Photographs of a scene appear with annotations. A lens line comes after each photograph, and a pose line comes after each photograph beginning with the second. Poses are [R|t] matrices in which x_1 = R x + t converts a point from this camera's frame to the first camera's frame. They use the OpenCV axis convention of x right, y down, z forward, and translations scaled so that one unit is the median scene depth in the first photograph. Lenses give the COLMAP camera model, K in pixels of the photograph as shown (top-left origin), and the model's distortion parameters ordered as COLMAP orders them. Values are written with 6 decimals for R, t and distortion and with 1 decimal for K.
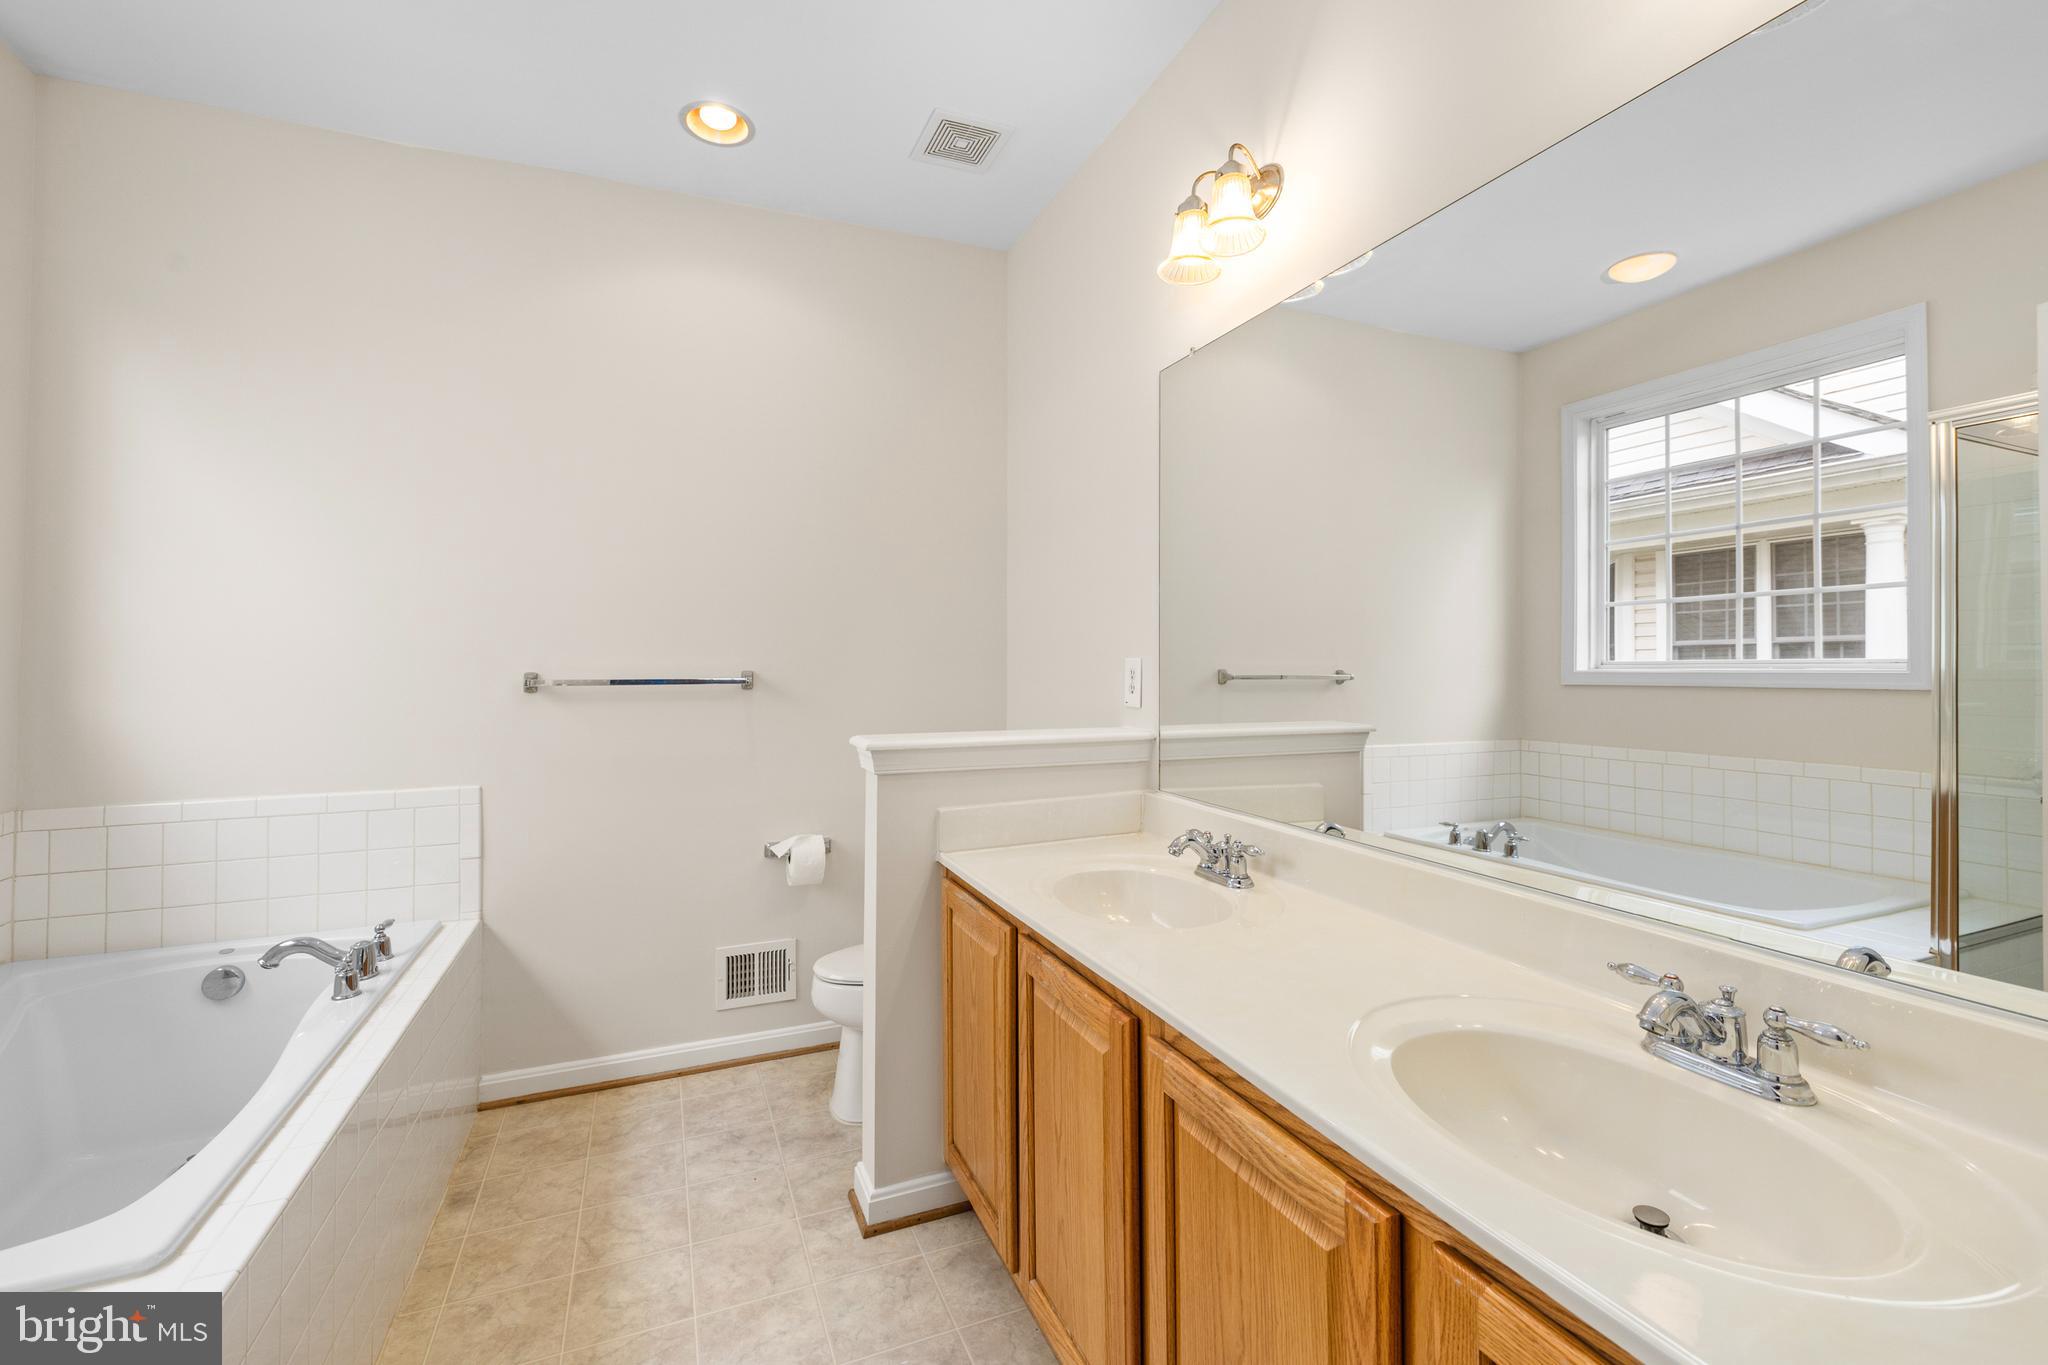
lens RADIAL K [[868.2, 0, 1026.5], [0, 868.2, 669.5], [0, 0, 1]] dist [-0.004296, 0.000026]
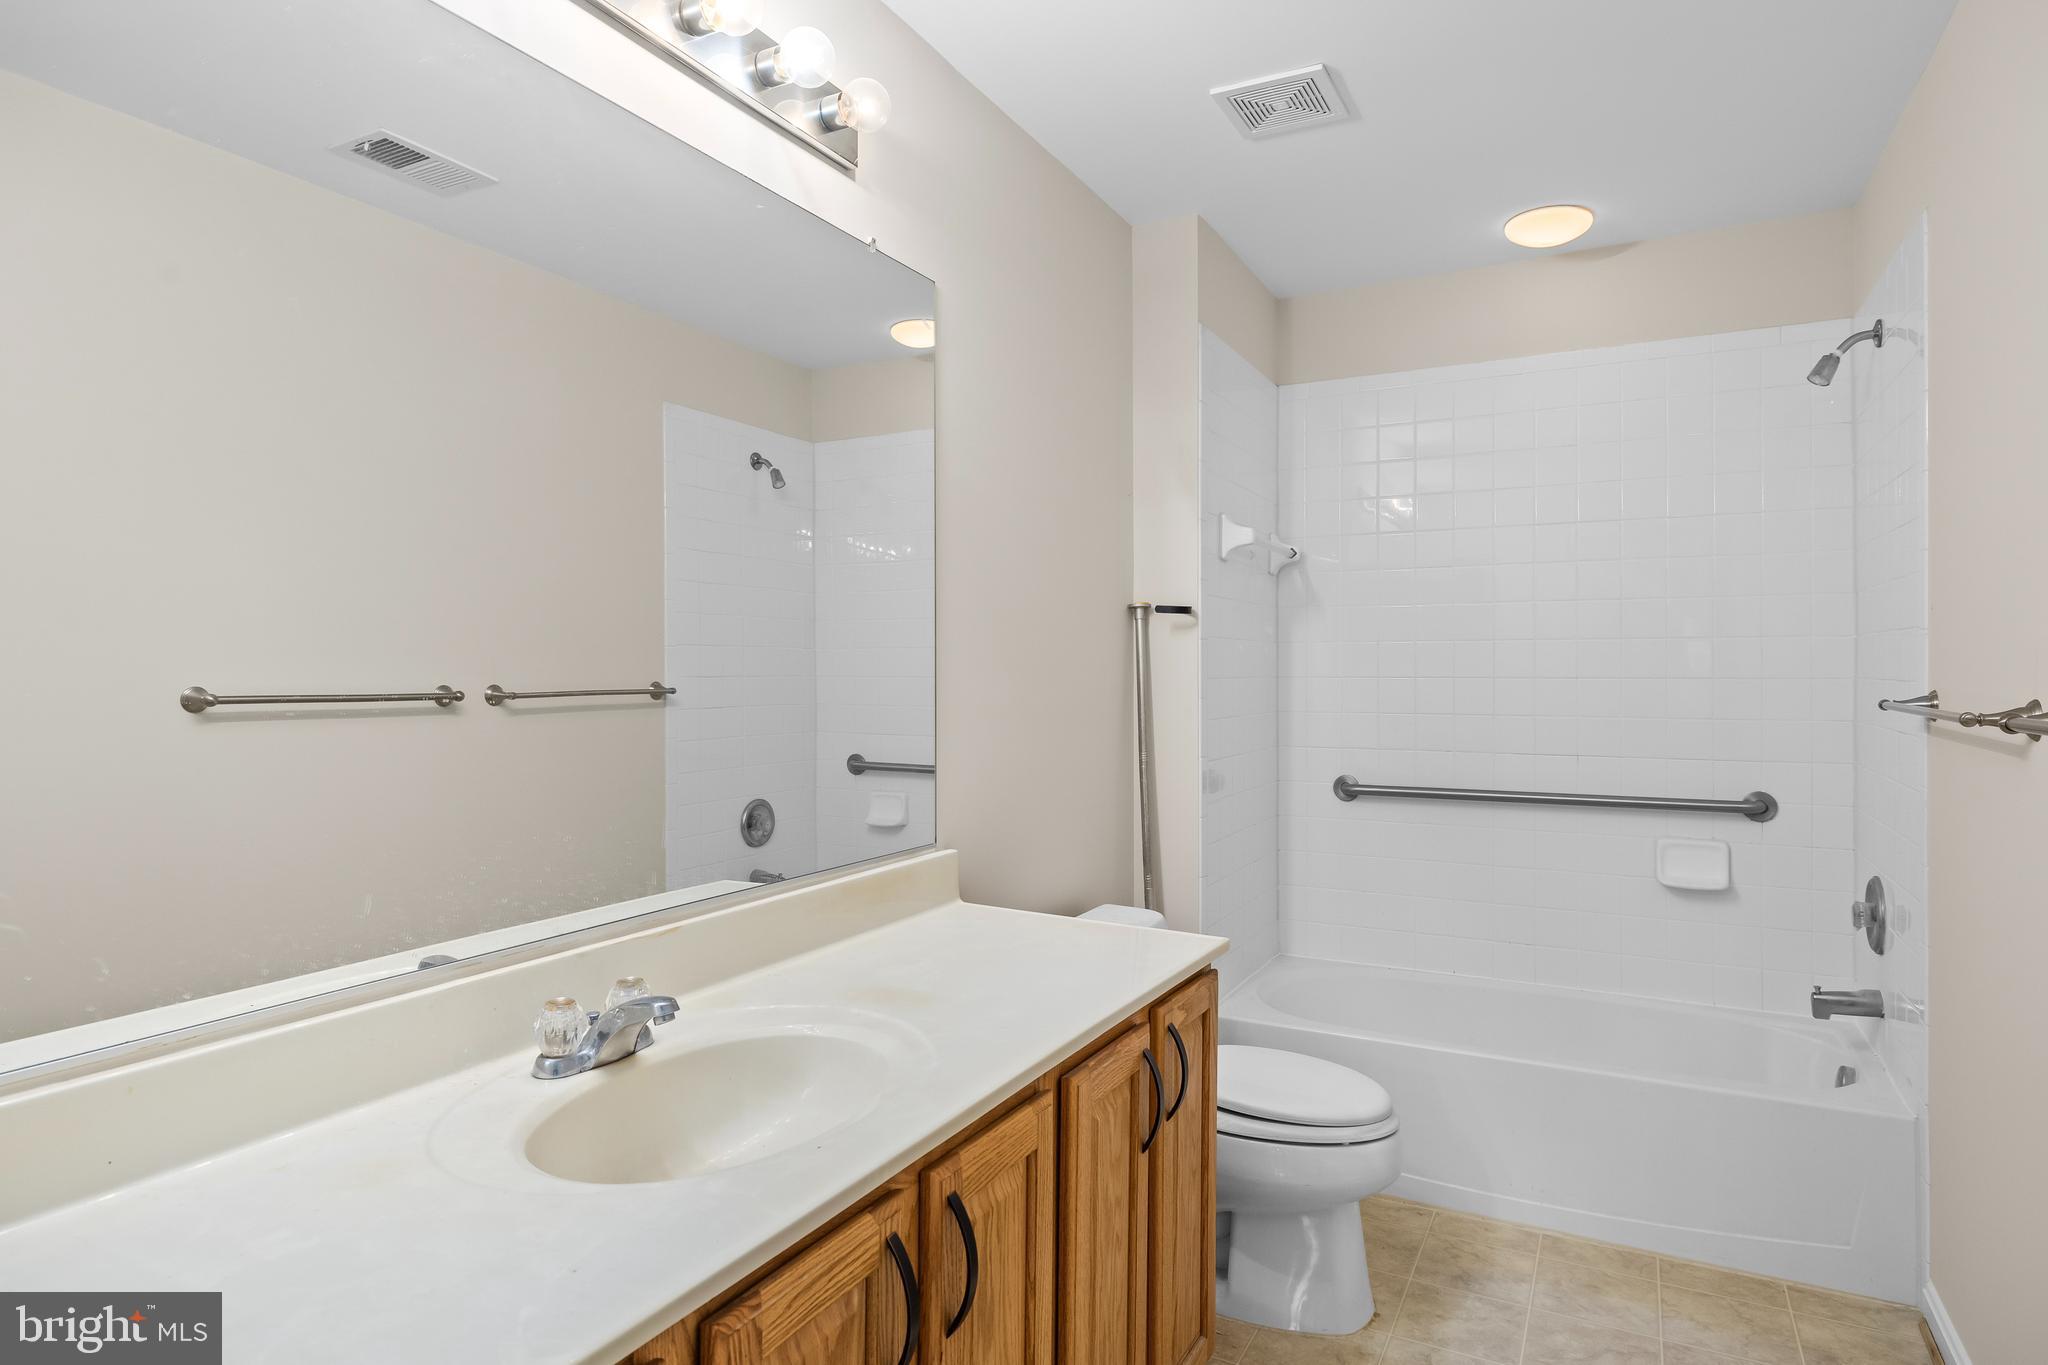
lens RADIAL K [[1118.9, 0, 1025.0], [0, 1118.9, 678.0], [0, 0, 1]] dist [0.001260, -0.001029]
pose [[-0.615071, -0.005677, 0.788452, -0.891785], [0.003110, 0.999949, 0.009626, -0.018396], [-0.788466, 0.008373, -0.615021, 1.941924]]
